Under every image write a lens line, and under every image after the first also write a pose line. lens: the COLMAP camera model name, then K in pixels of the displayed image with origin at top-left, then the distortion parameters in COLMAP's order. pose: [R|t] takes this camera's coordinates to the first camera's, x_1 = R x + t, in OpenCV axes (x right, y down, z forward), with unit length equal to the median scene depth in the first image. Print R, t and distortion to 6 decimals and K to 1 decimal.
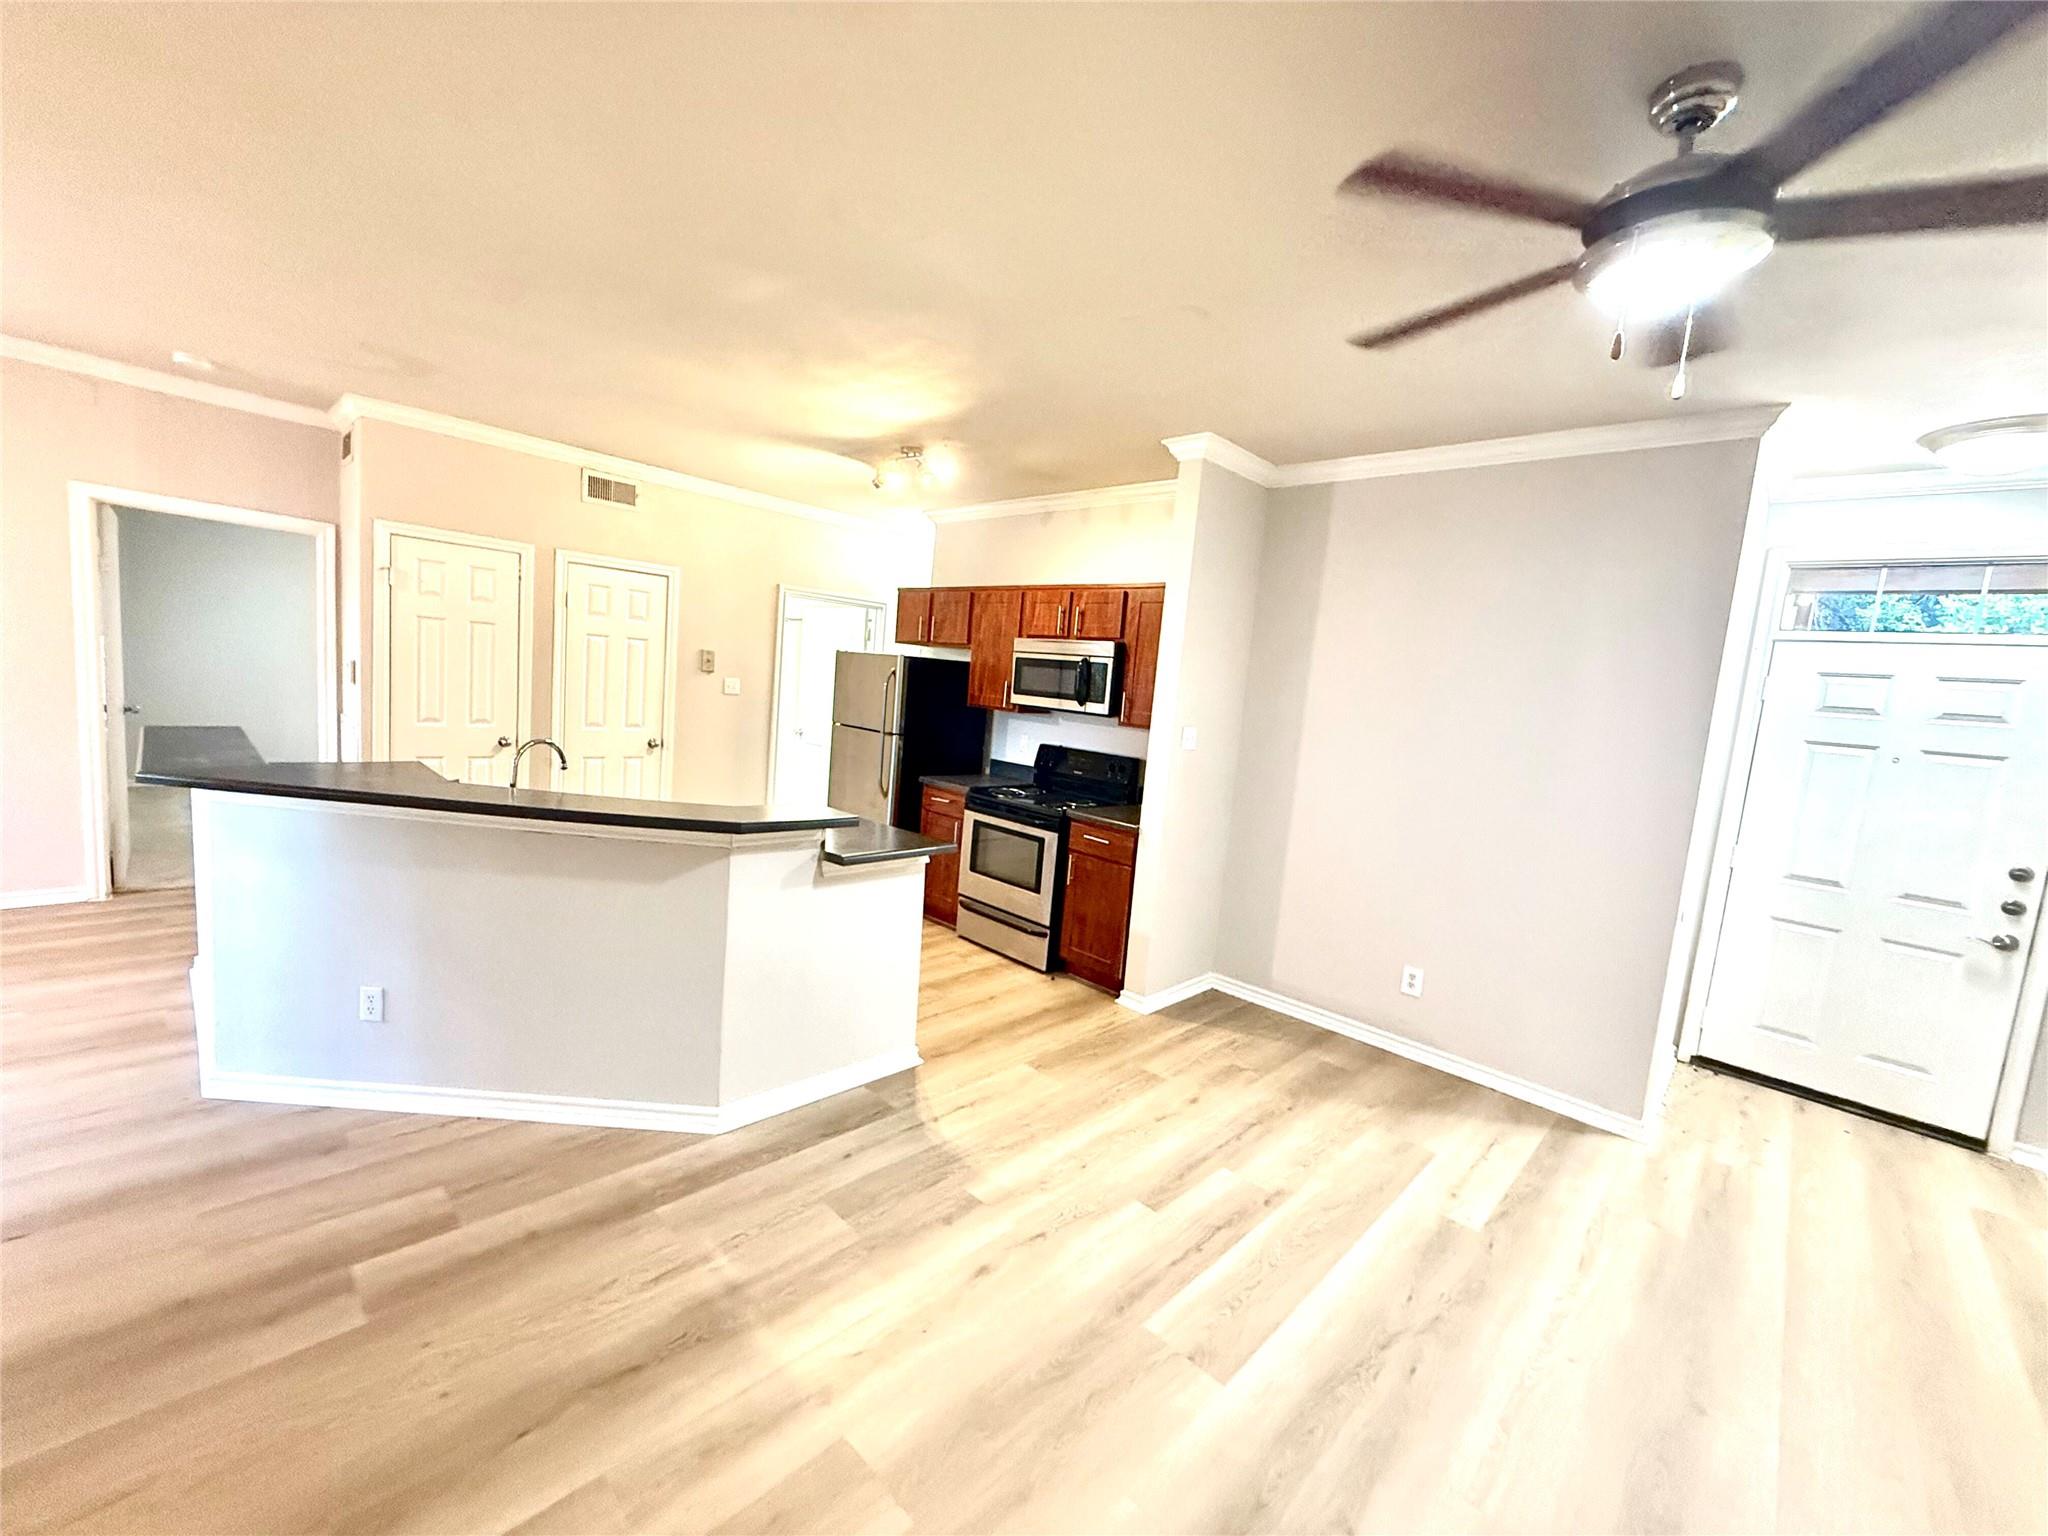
lens RADIAL K [[824.0, 0, 1023.3], [0, 824.0, 773.5], [0, 0, 1]] dist [-0.002926, -0.000490]
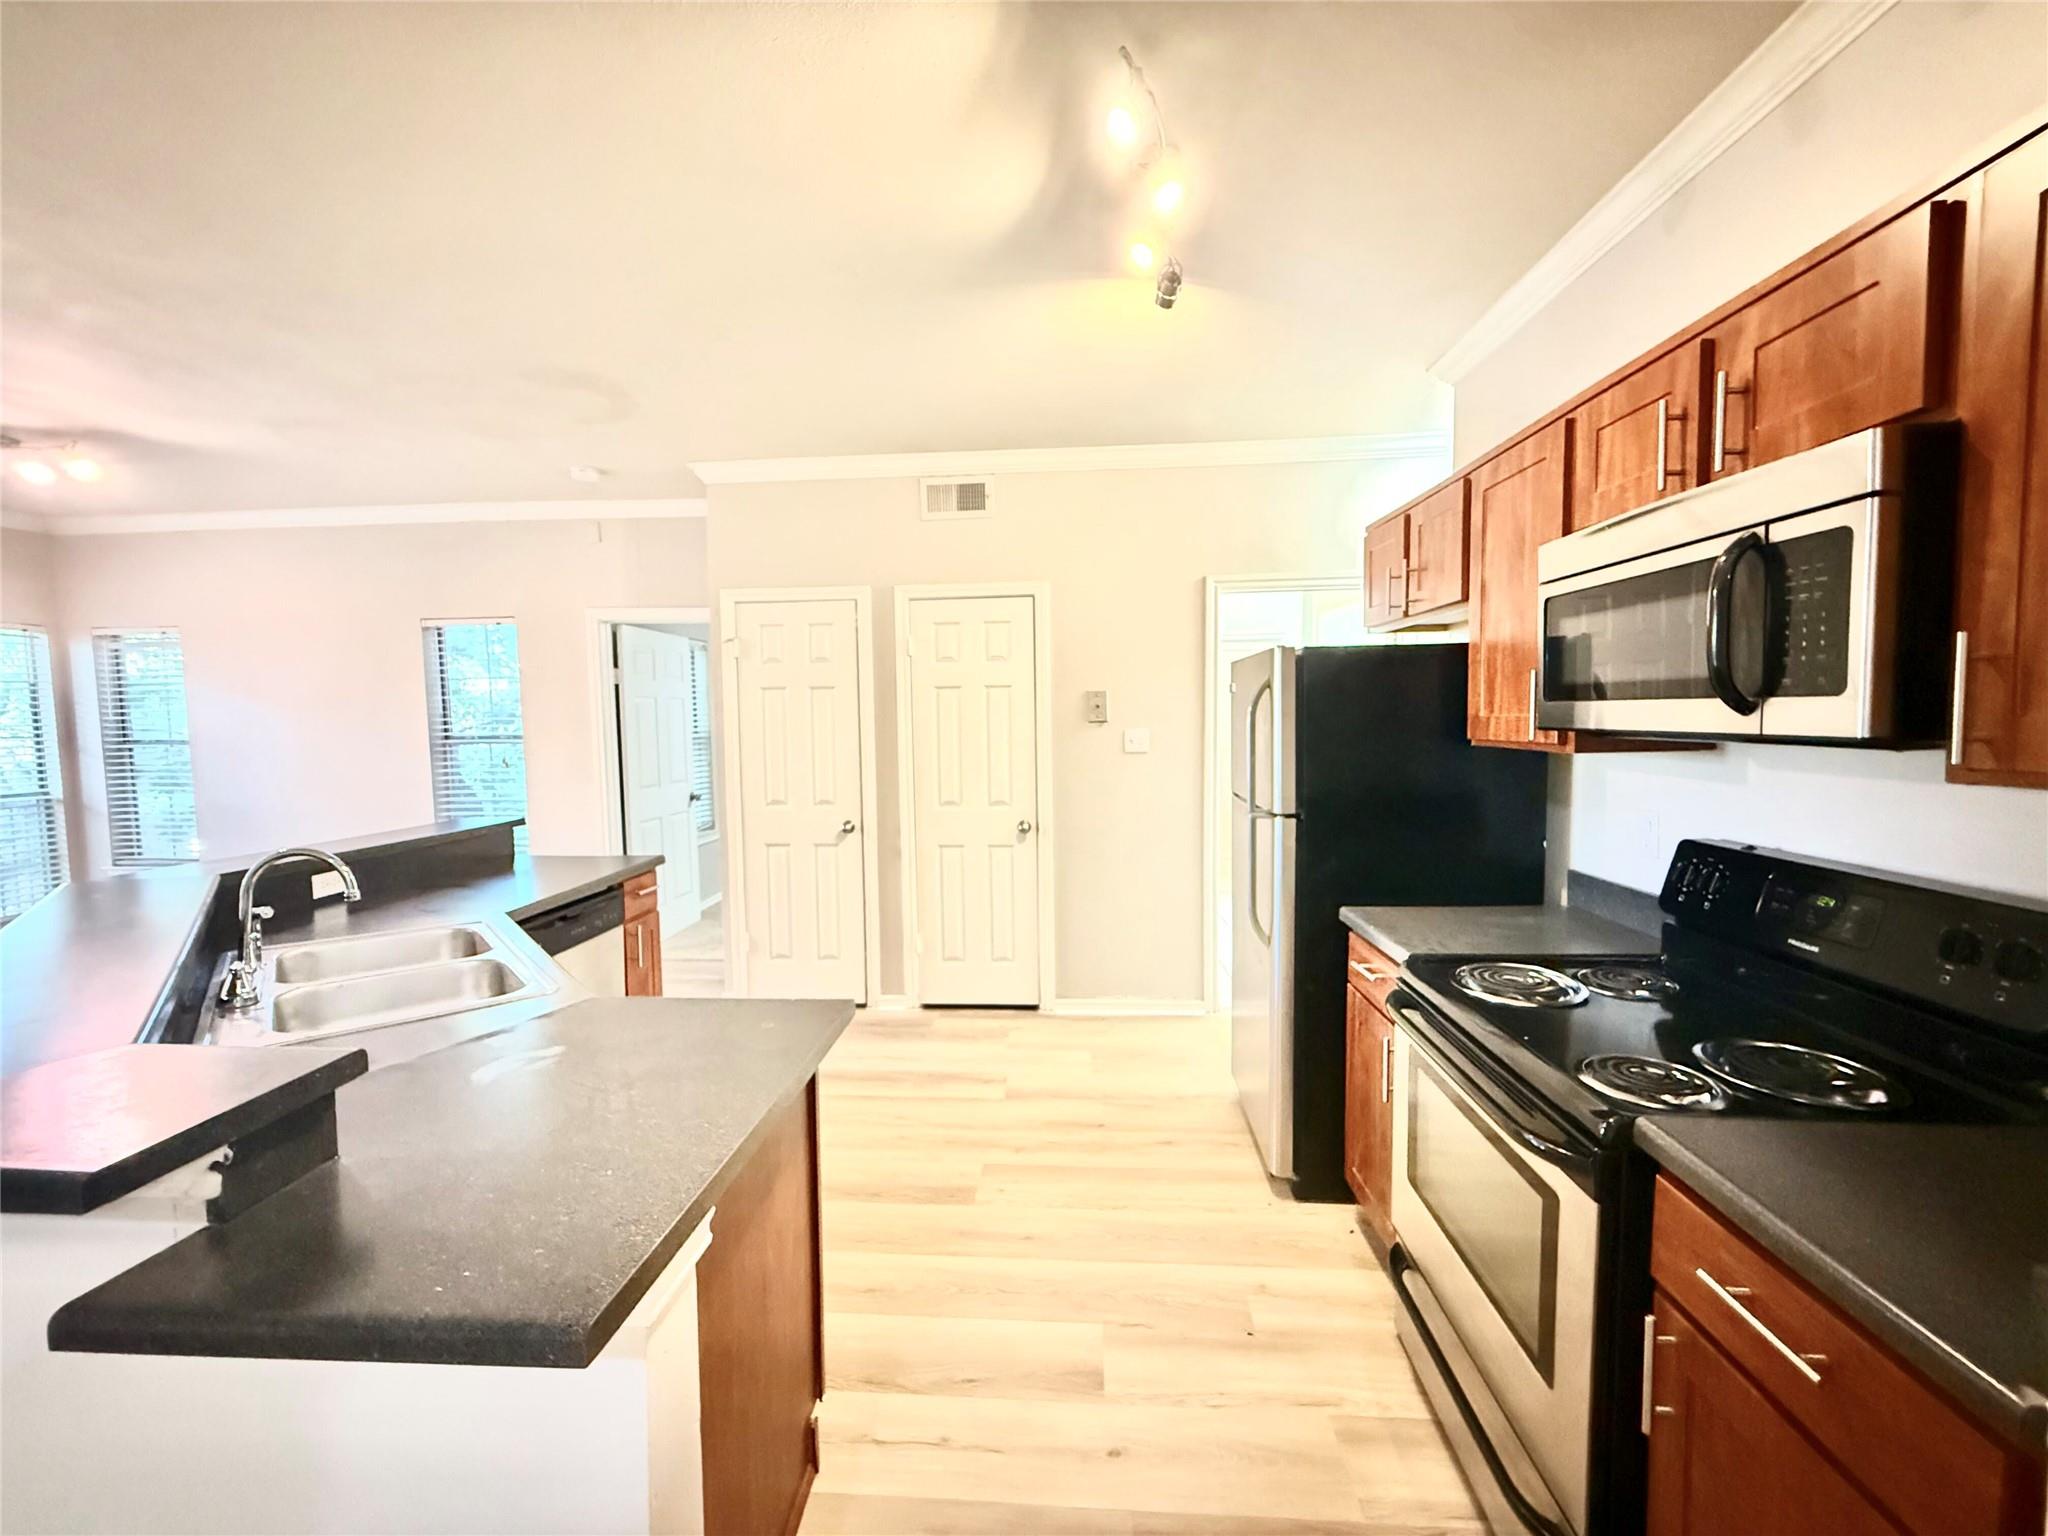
lens RADIAL K [[824.0, 0, 1009.5], [0, 824.0, 768.0], [0, 0, 1]] dist [-0.002926, -0.000490]
pose [[0.641178, -0.048265, -0.765872, 0.115637], [-0.016561, 0.996917, -0.076690, -0.037990], [0.767213, 0.061855, 0.638403, 0.615267]]
